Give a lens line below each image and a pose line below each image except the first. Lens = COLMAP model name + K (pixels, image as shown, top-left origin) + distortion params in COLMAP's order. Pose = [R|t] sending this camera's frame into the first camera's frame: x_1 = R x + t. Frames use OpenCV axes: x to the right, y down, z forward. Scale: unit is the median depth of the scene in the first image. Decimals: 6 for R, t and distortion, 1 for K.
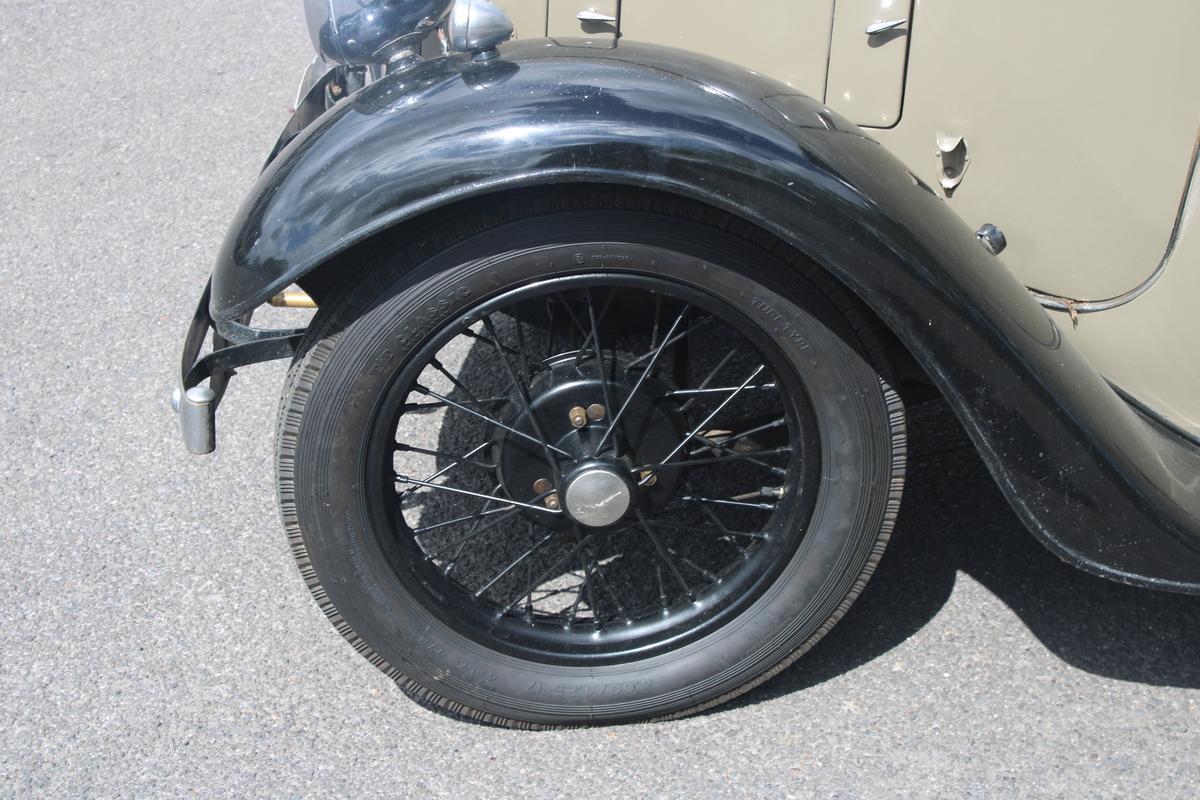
lens RADIAL K [[2332.9, 0, 599.6], [0, 2332.9, 395.3], [0, 0, 1]] dist [0.198167, 0.000000]
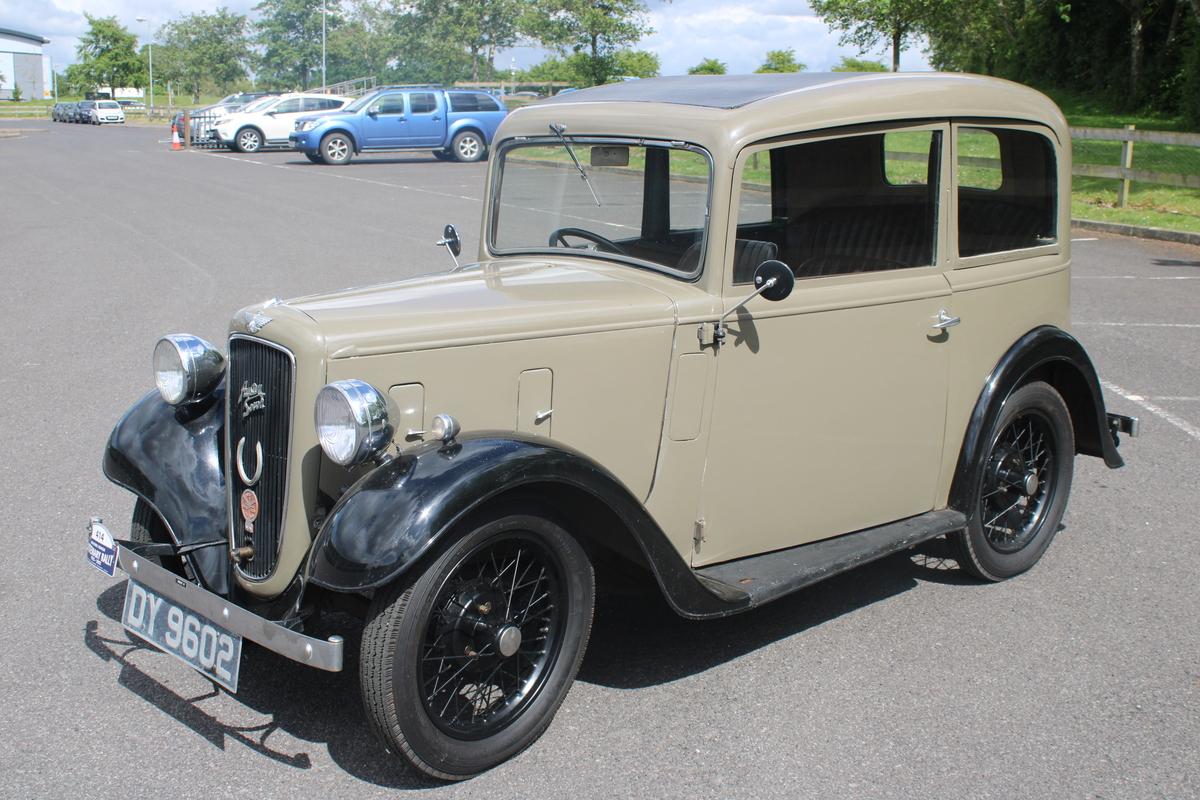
lens RADIAL K [[1475.7, 0, 602.9], [0, 1475.7, 401.4], [0, 0, 1]] dist [-0.035275, 0.000000]
pose [[0.689714, -0.109520, 0.715751, -0.867954], [0.287969, 0.948448, -0.132367, 0.038130], [-0.664356, 0.297409, 0.685696, -0.037103]]
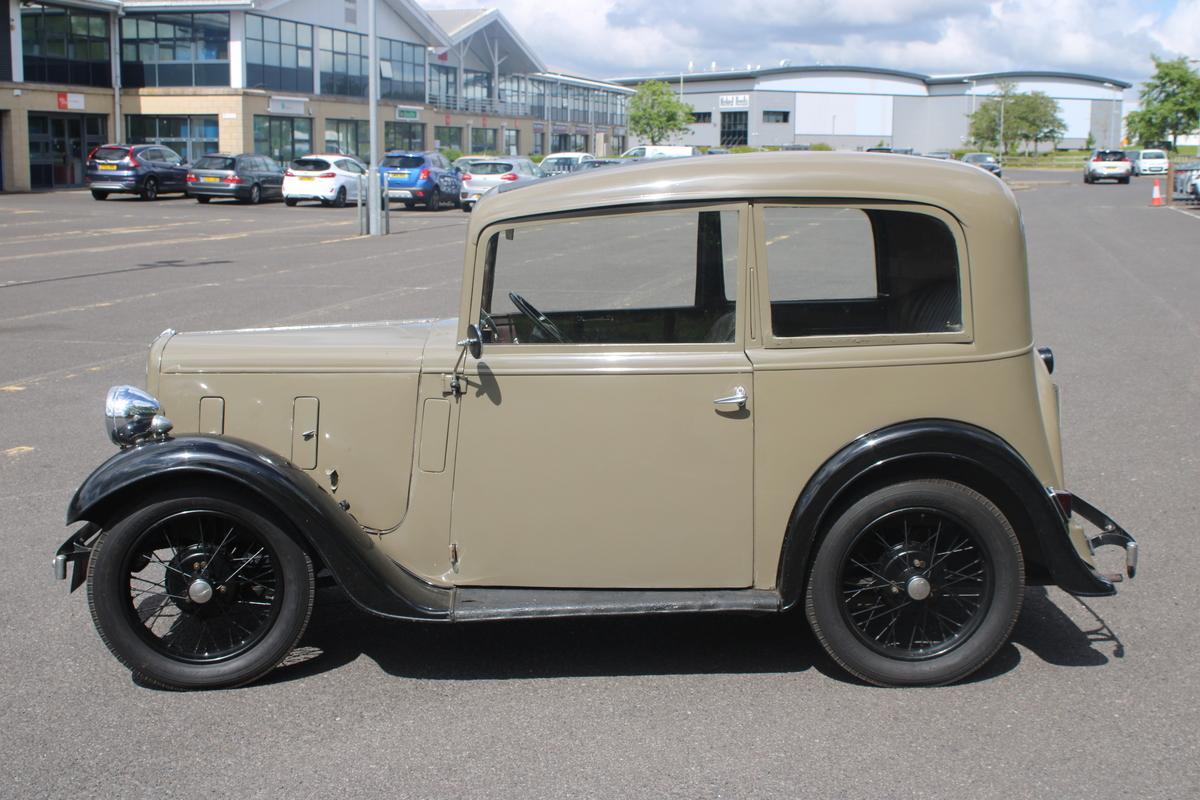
lens RADIAL K [[1667.1, 0, 600.2], [0, 1667.1, 400.5], [0, 0, 1]] dist [0.007729, 0.000000]
pose [[0.997435, 0.008748, 0.071041, 0.330132], [0.012655, 0.955317, -0.295313, 0.417461], [-0.070450, 0.295455, 0.952756, -1.011275]]
